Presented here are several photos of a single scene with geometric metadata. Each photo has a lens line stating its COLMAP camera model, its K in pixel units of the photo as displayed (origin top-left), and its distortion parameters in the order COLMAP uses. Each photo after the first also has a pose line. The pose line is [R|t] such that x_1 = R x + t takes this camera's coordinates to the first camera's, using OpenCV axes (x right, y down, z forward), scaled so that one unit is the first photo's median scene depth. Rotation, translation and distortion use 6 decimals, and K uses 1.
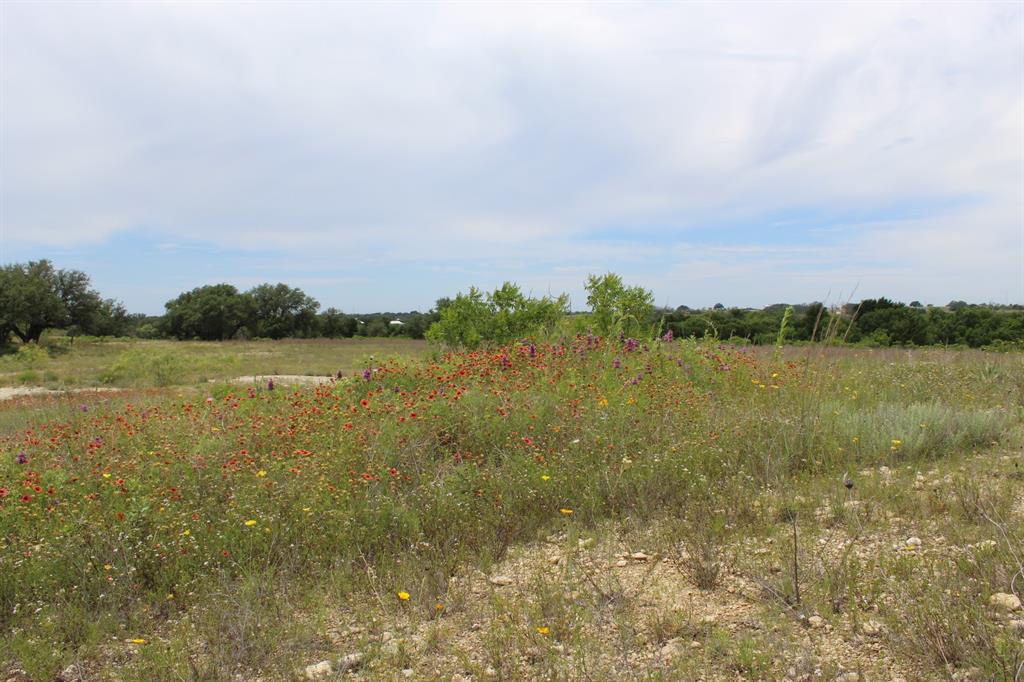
lens RADIAL K [[854.8, 0, 512.0], [0, 854.8, 341.0], [0, 0, 1]] dist [-0.171525, 0.154599]
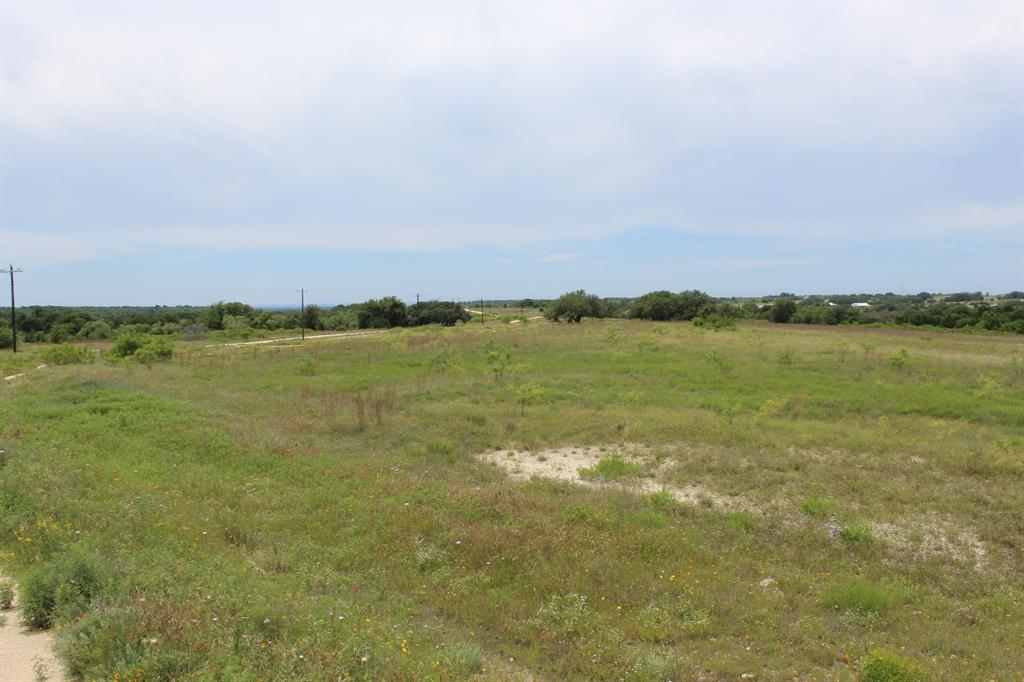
lens RADIAL K [[894.5, 0, 512.0], [0, 894.5, 341.0], [0, 0, 1]] dist [-0.166325, 0.171331]
pose [[0.850479, 0.021502, -0.525569, 0.390086], [-0.009054, 0.999615, 0.026244, -0.005043], [0.525931, -0.017562, 0.850346, -0.816284]]
